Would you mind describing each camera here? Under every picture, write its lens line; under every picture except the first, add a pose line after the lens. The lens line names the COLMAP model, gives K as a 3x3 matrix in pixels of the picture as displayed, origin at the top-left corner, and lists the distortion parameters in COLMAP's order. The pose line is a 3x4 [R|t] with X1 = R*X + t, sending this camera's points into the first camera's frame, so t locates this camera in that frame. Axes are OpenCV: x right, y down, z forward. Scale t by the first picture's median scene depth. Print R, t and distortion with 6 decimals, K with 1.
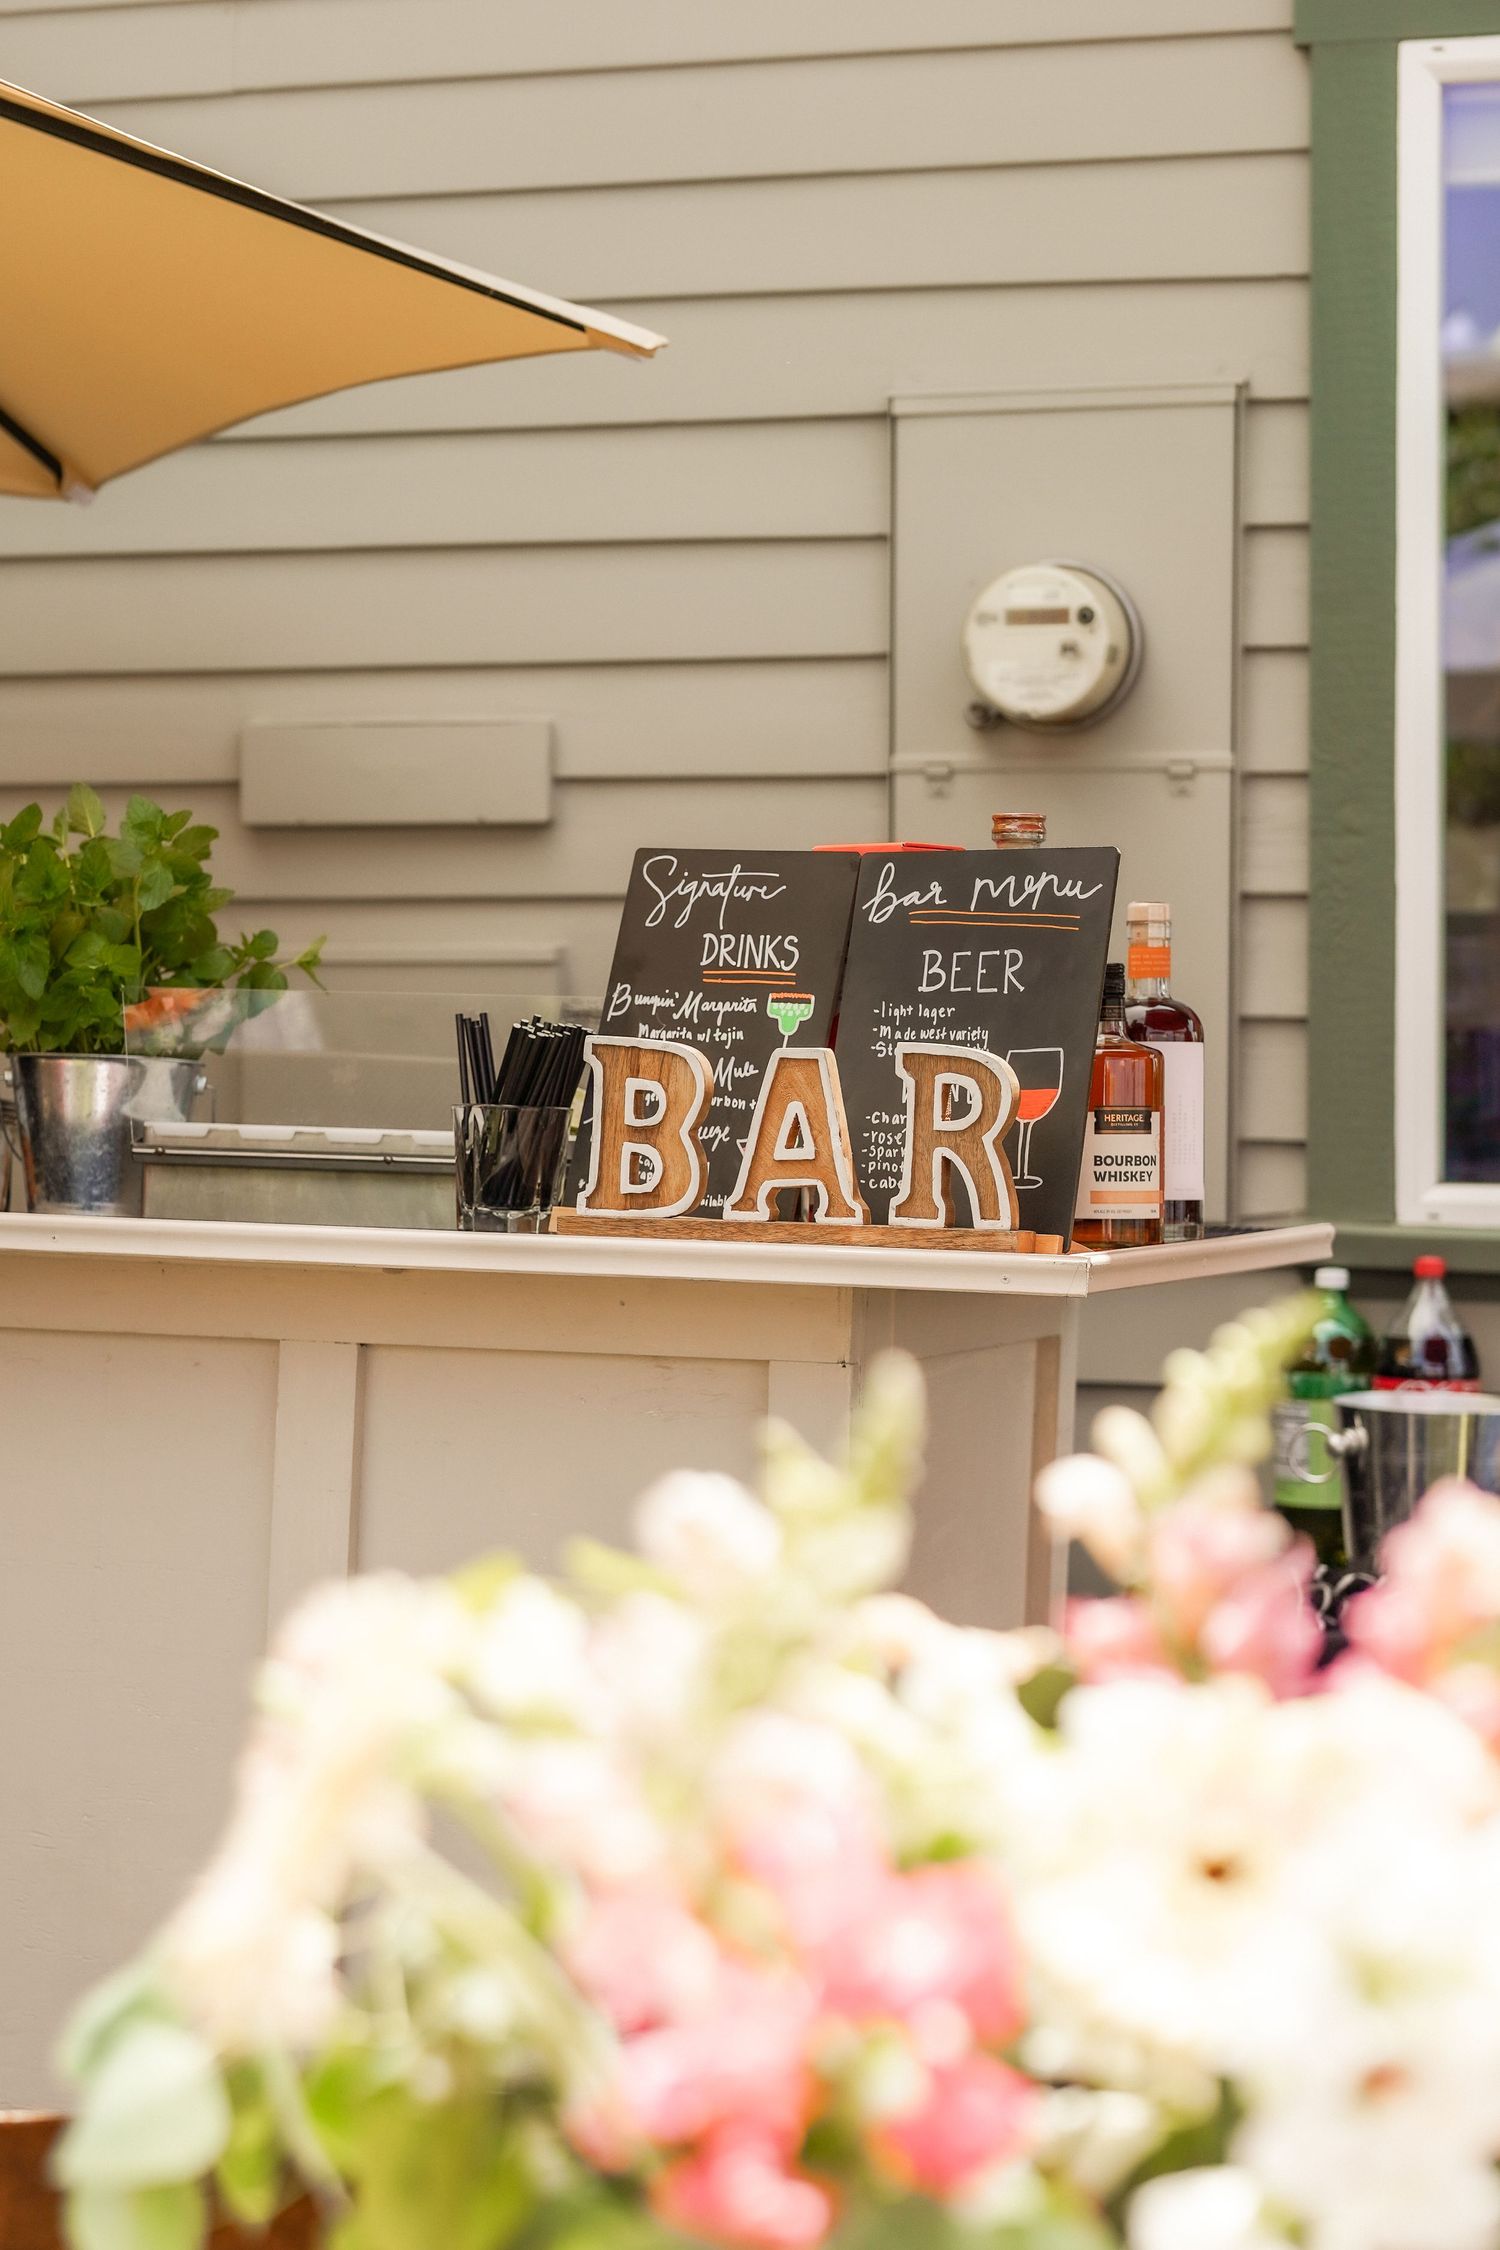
lens RADIAL K [[4345.8, 0, 750.0], [0, 4345.8, 1125.0], [0, 0, 1]] dist [-0.881924, 4.976120]
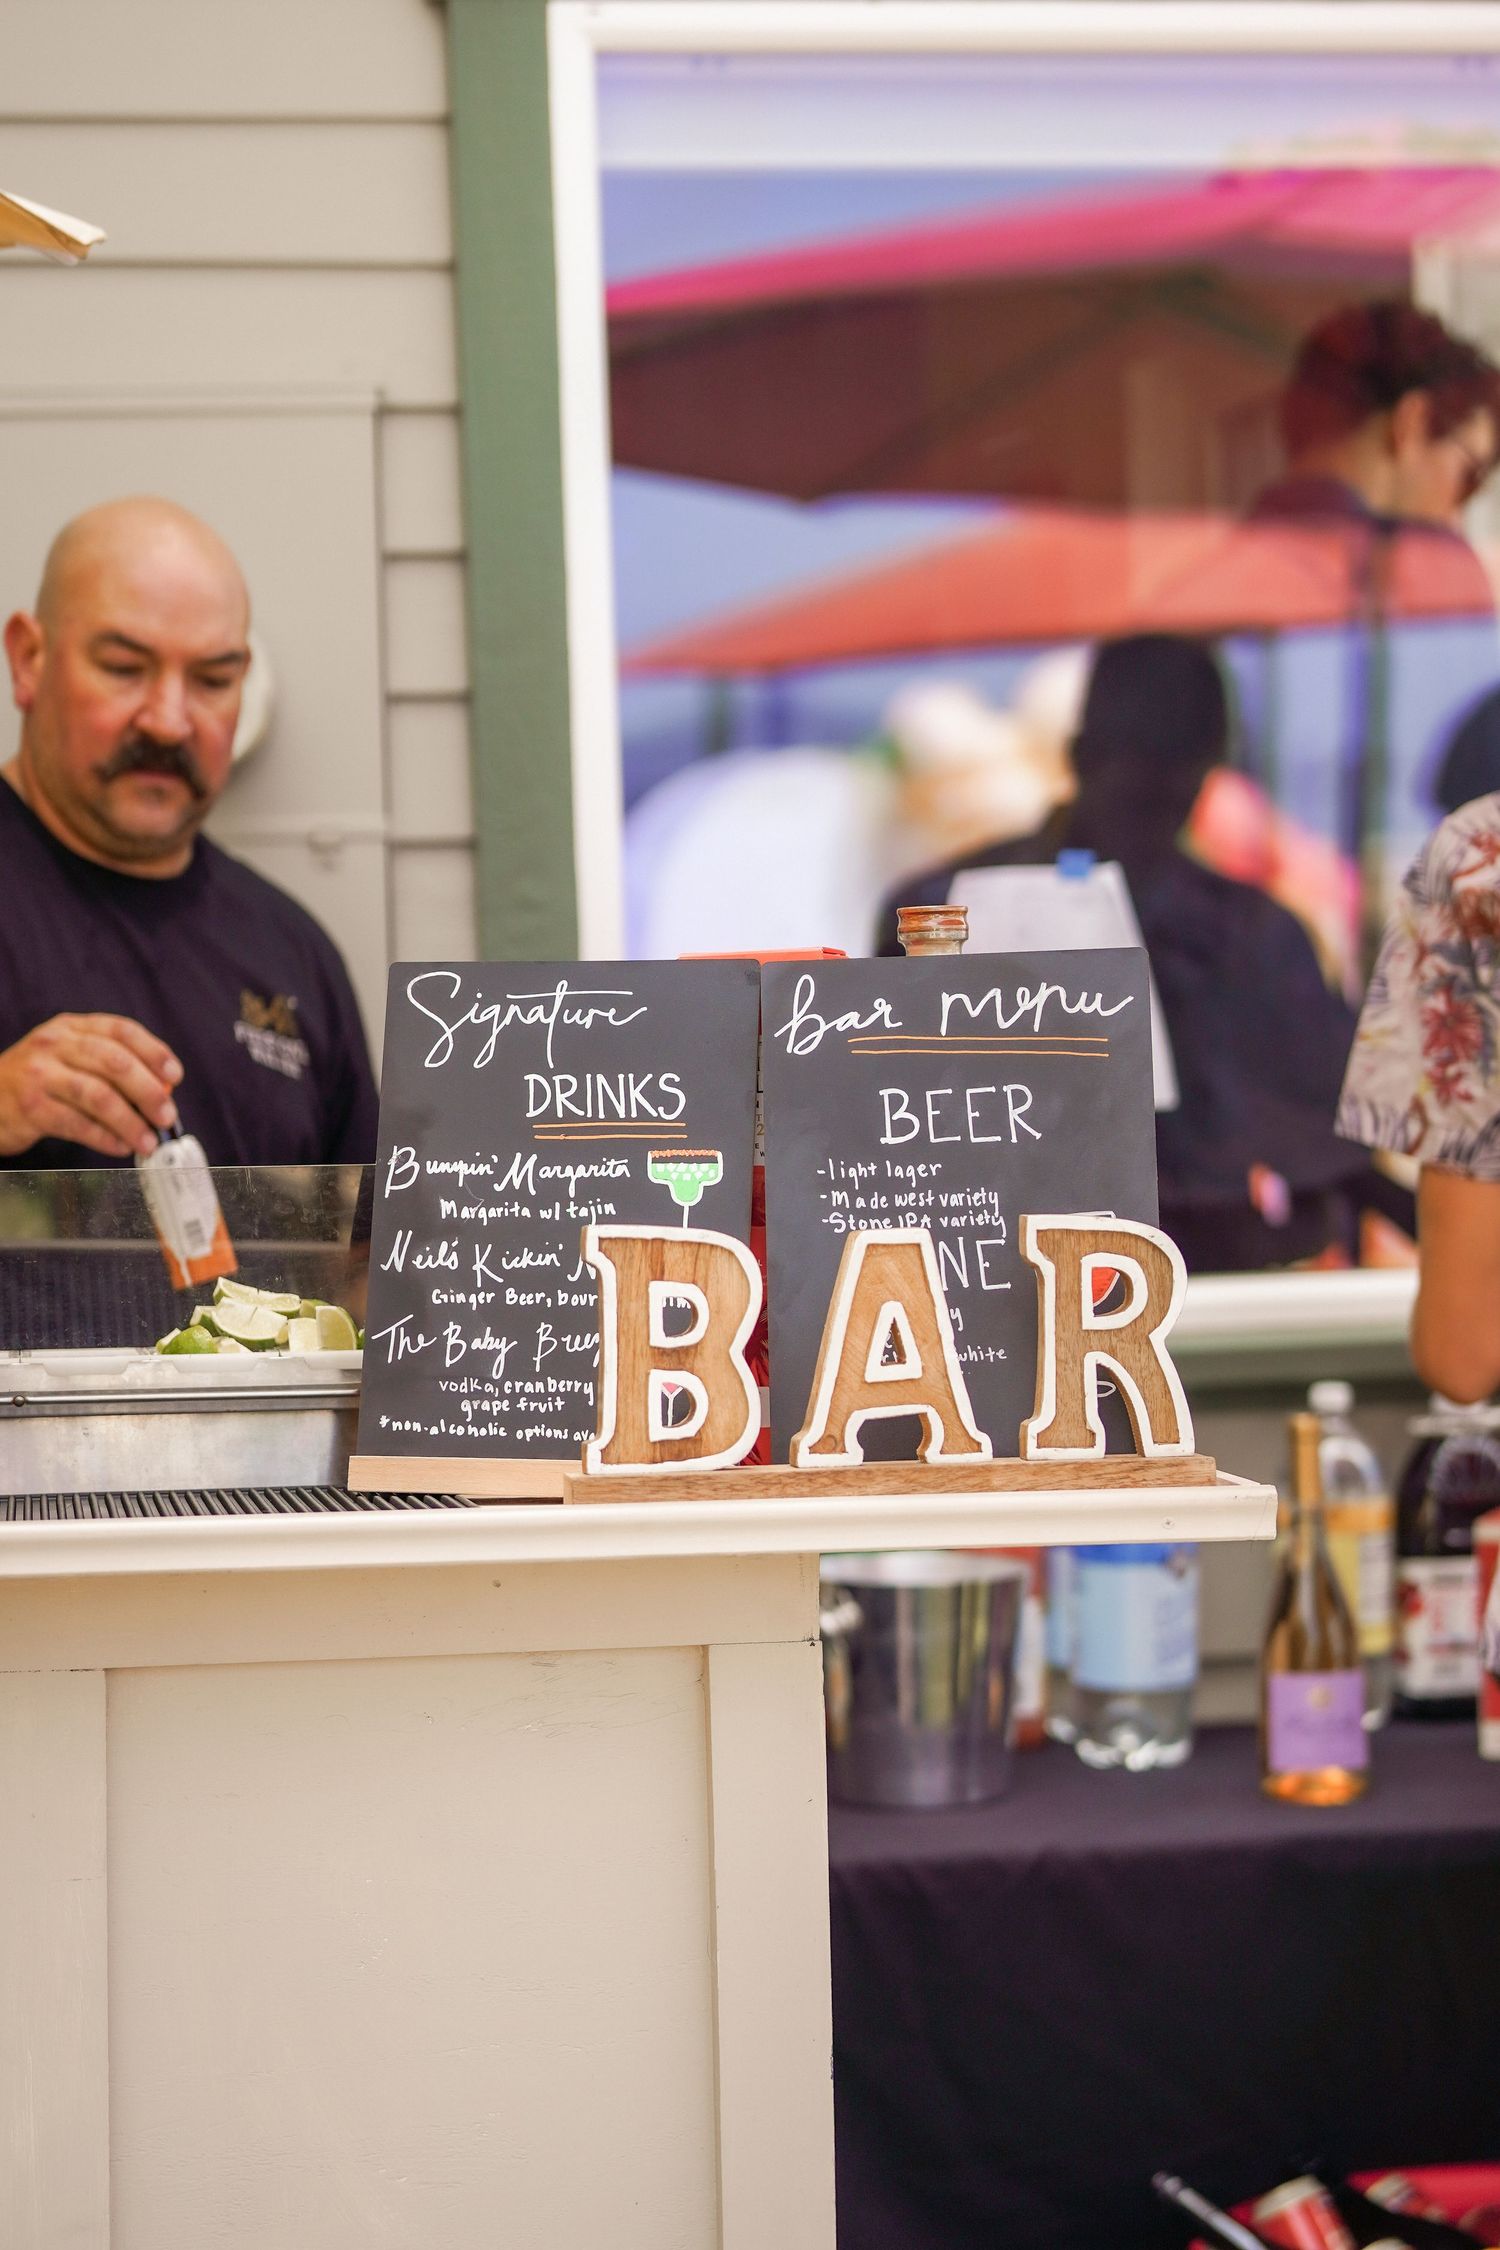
lens RADIAL K [[4345.8, 0, 750.0], [0, 4345.8, 1125.0], [0, 0, 1]] dist [-0.881924, 4.976120]
pose [[0.890404, -0.036906, 0.453673, -0.328197], [0.044026, 0.999017, -0.005138, -0.031301], [-0.453038, 0.024549, 0.891153, 0.333306]]
